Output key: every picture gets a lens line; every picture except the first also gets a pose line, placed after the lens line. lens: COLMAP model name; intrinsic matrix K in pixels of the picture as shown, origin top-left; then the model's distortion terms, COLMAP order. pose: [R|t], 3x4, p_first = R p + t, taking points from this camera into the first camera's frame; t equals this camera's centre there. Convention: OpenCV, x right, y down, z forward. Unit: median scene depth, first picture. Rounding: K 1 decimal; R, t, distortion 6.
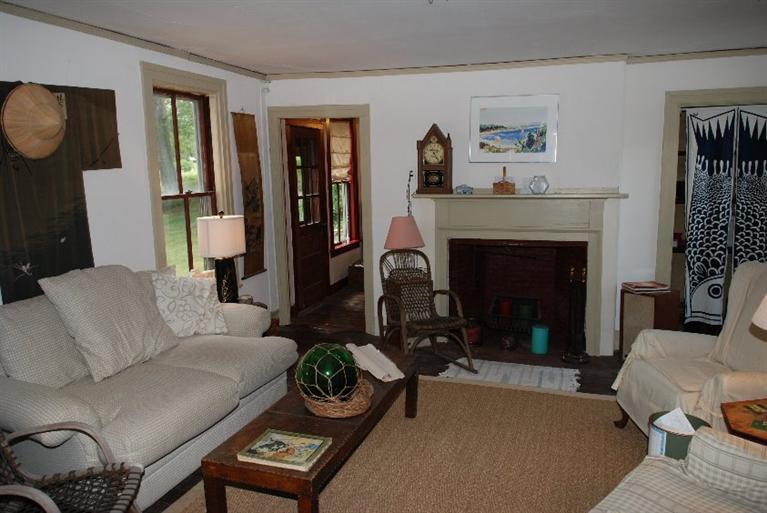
lens RADIAL K [[570.0, 0, 390.7], [0, 570.0, 256.6], [0, 0, 1]] dist [-0.001405, -0.077774]
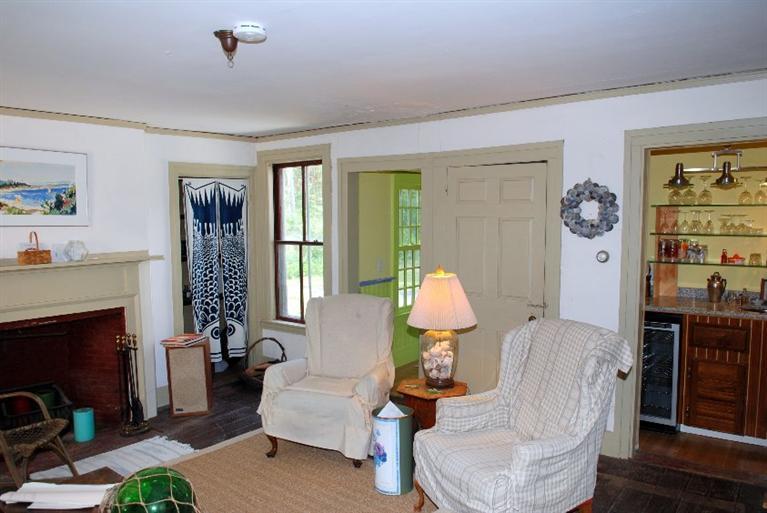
lens RADIAL K [[570.0, 0, 390.7], [0, 570.0, 256.6], [0, 0, 1]] dist [-0.001405, -0.077774]
pose [[0.318955, -0.054546, 0.946199, -0.428507], [0.147141, 0.989088, 0.007419, -0.052230], [-0.936278, 0.136858, 0.323500, 0.256337]]
